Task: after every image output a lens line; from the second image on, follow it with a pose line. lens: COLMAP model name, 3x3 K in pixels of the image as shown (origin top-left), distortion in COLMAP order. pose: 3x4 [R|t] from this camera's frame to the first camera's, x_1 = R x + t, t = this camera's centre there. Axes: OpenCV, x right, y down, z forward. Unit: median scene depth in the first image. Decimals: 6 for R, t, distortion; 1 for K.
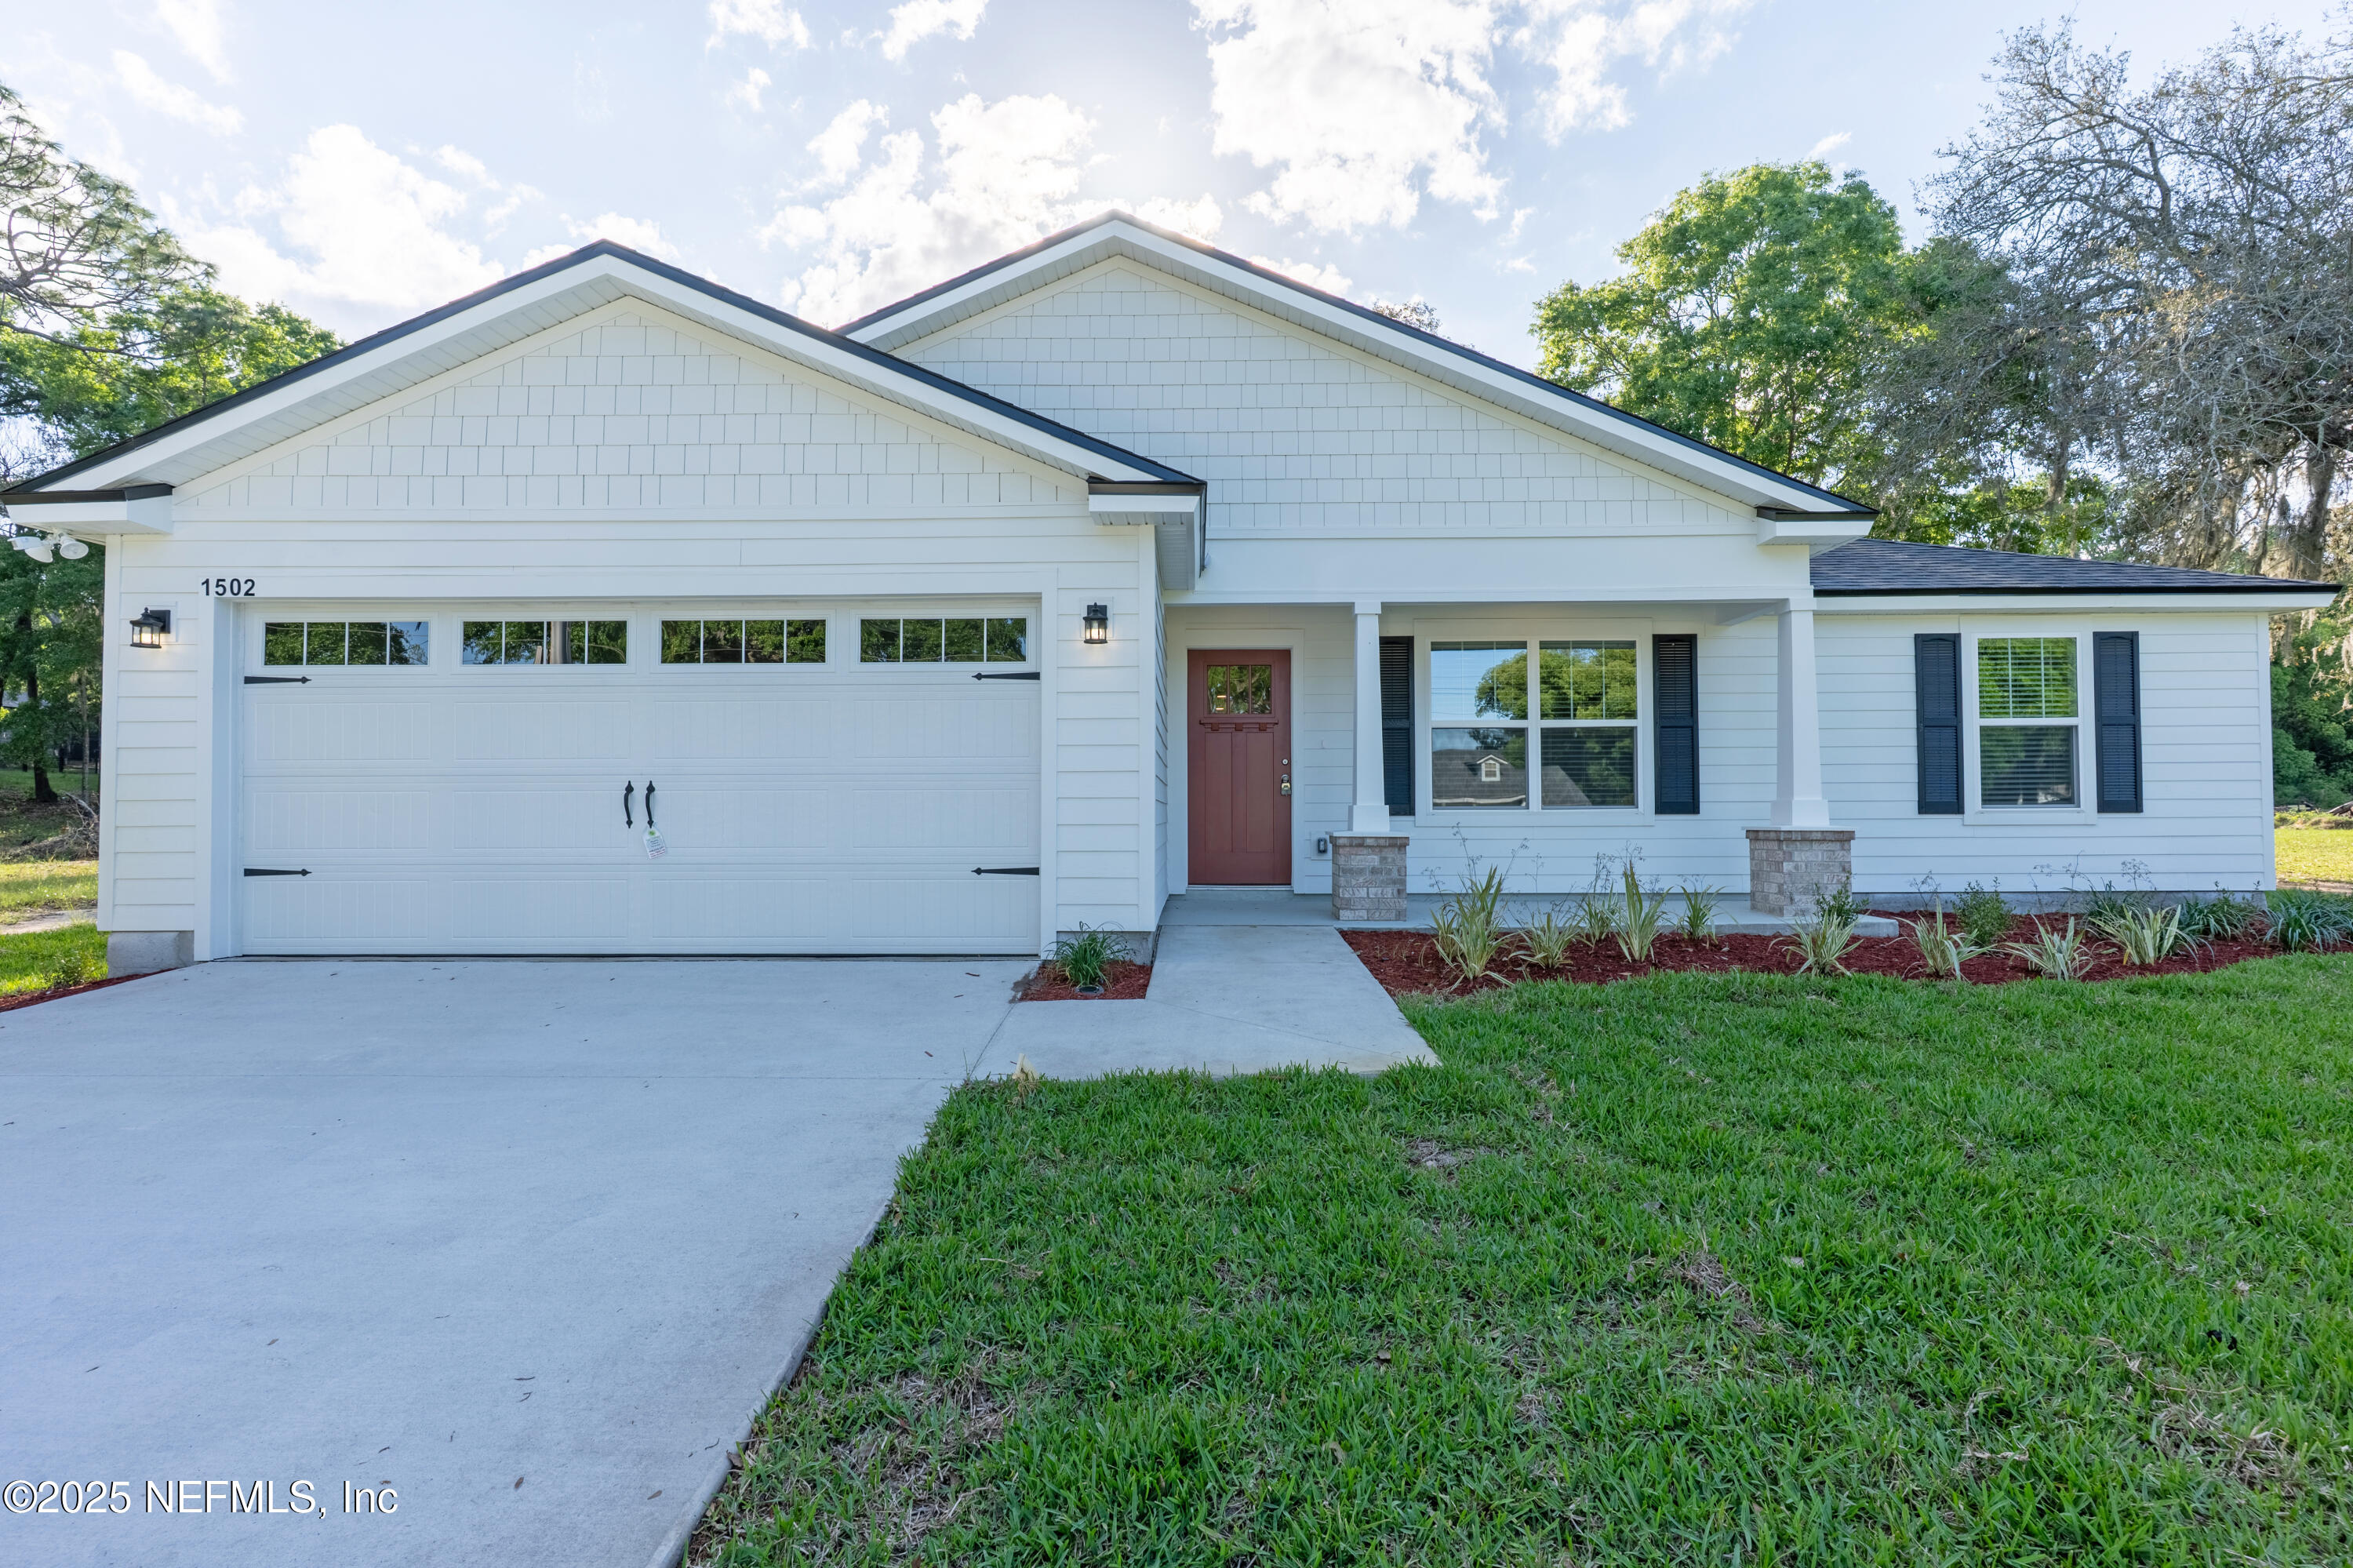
lens RADIAL K [[1137.9, 0, 1161.0], [0, 1137.9, 781.8], [0, 0, 1]] dist [-0.000981, 0.001247]
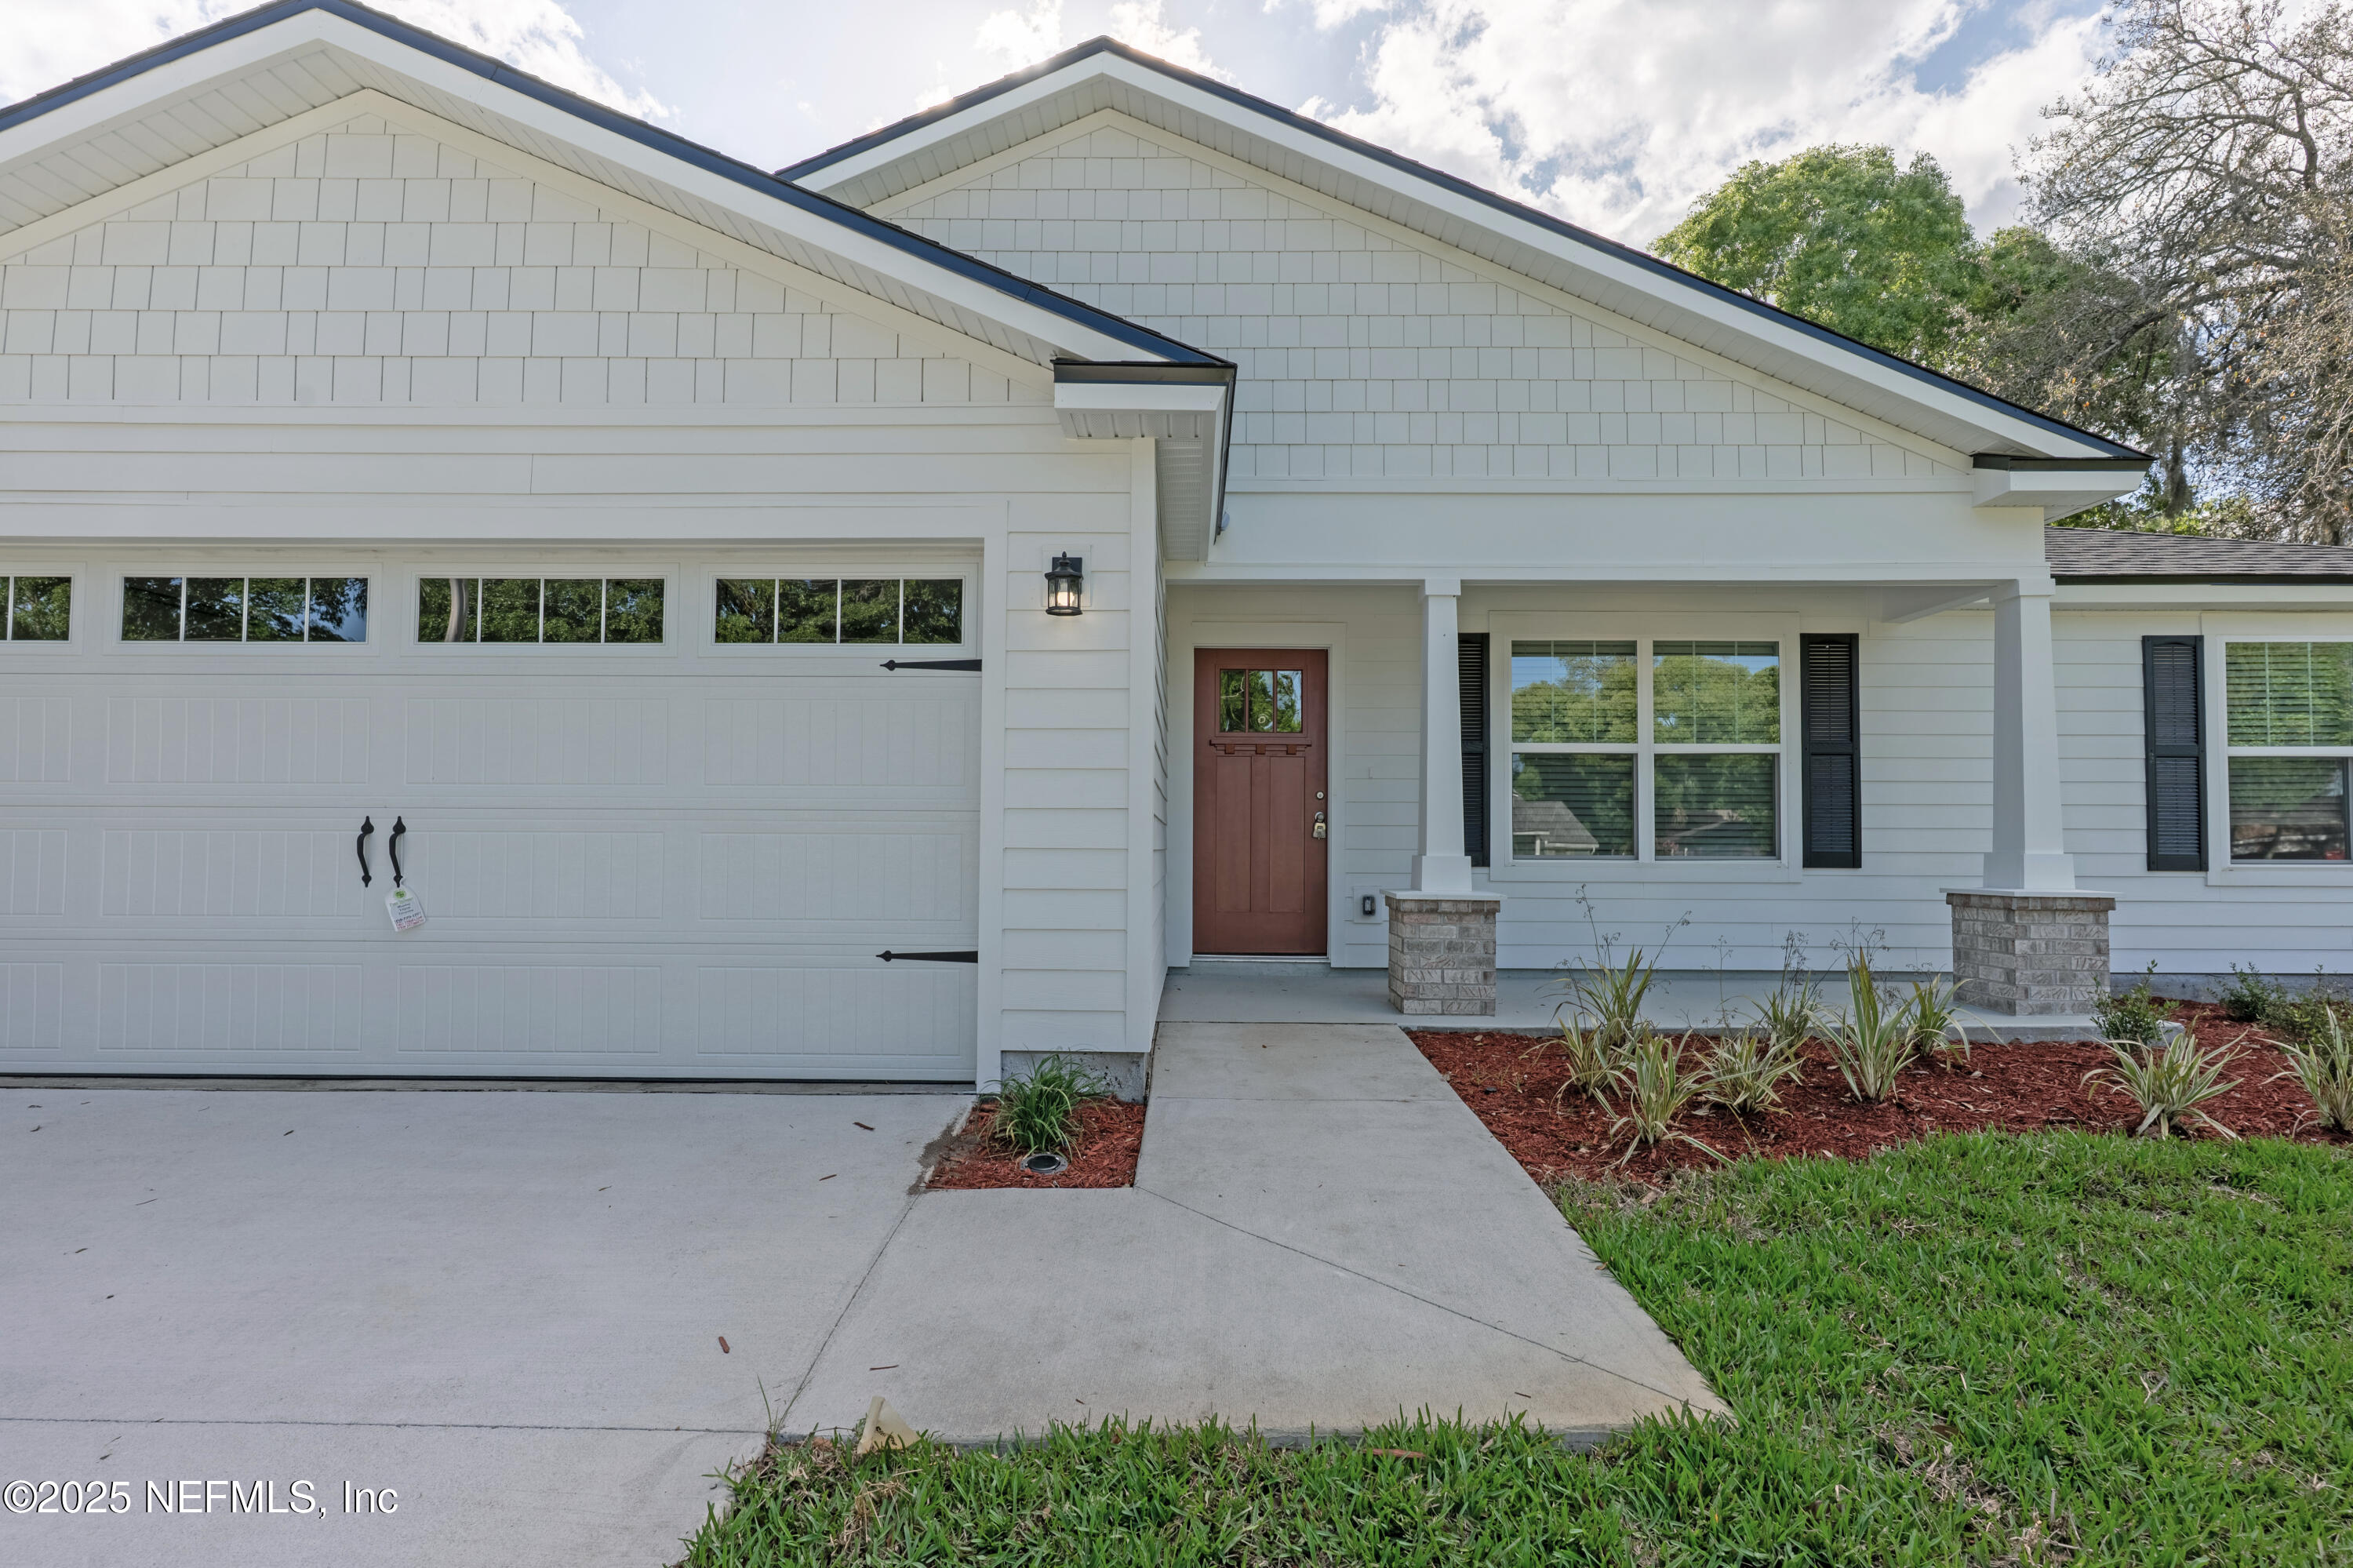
lens RADIAL K [[1145.9, 0, 1179.7], [0, 1145.9, 821.0], [0, 0, 1]] dist [-0.000521, 0.000193]
pose [[0.999730, 0.008318, 0.021691, -0.003127], [-0.008470, 0.999940, 0.006908, -0.005588], [-0.021632, -0.007090, 0.999741, 0.266806]]
